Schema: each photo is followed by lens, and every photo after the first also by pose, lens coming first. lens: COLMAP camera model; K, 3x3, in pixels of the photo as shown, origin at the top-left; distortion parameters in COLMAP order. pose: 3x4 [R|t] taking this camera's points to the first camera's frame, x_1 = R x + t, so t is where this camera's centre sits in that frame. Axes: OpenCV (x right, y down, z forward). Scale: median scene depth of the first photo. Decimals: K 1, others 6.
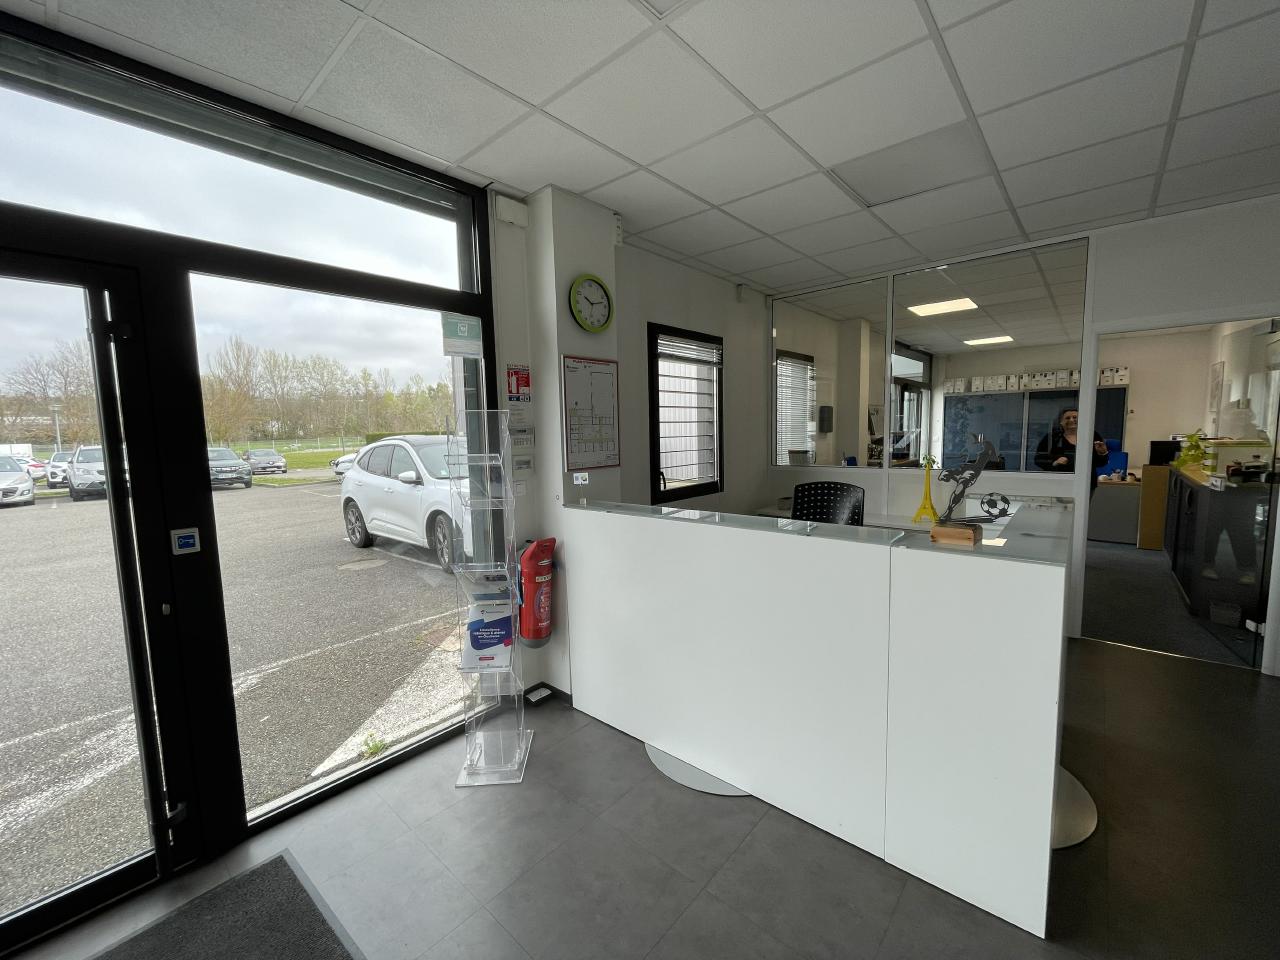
lens RADIAL K [[518.3, 0, 643.4], [0, 518.3, 478.8], [0, 0, 1]] dist [-0.004202, 0.000158]
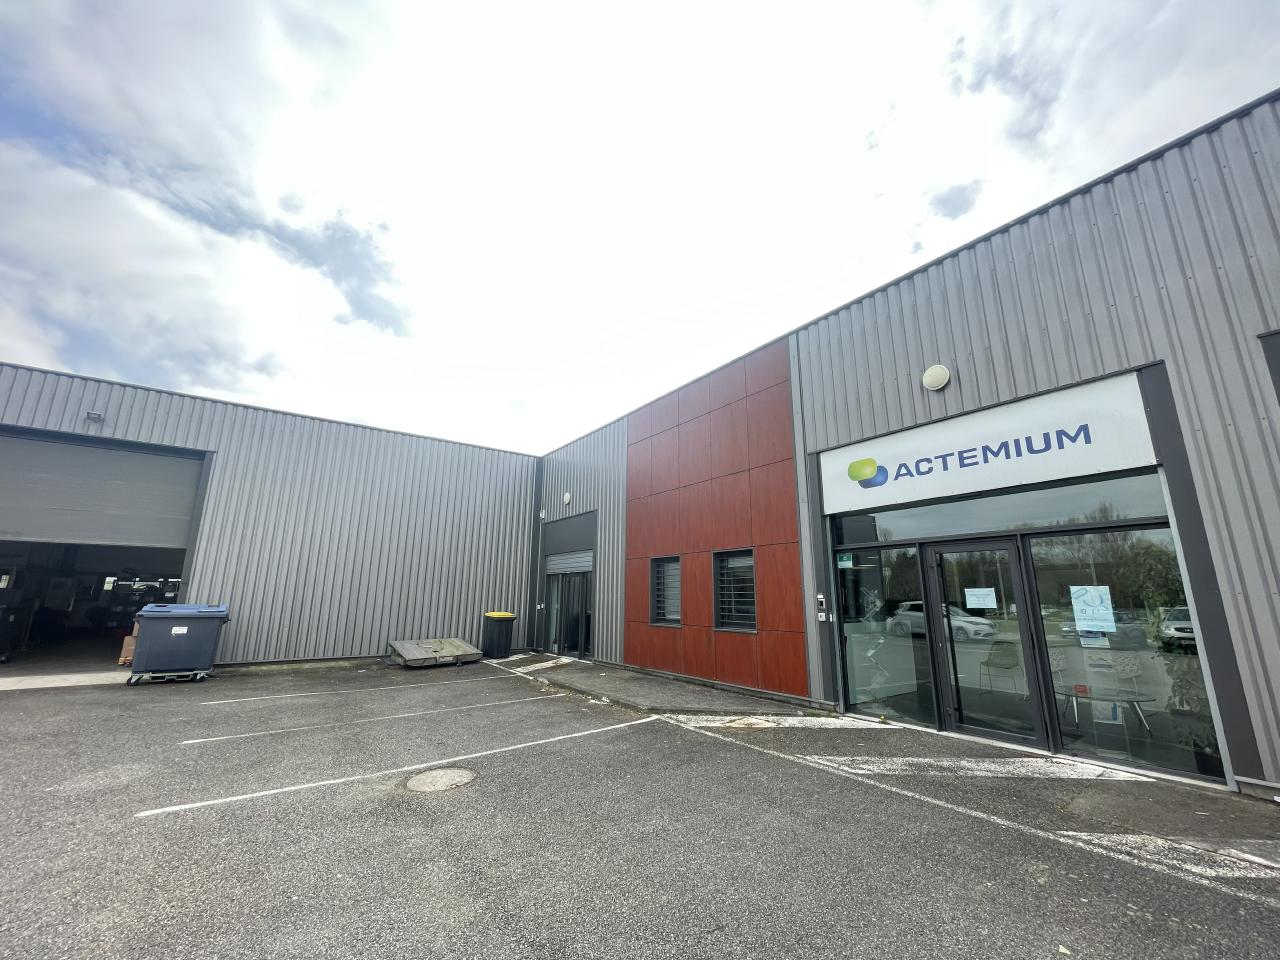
lens RADIAL K [[518.1, 0, 645.0], [0, 518.1, 479.2], [0, 0, 1]] dist [-0.002075, -0.000347]
pose [[0.219179, 0.240230, 0.945648, -2.254388], [0.086413, 0.960626, -0.264064, -0.030415], [-0.971850, 0.139594, 0.189790, 0.979195]]
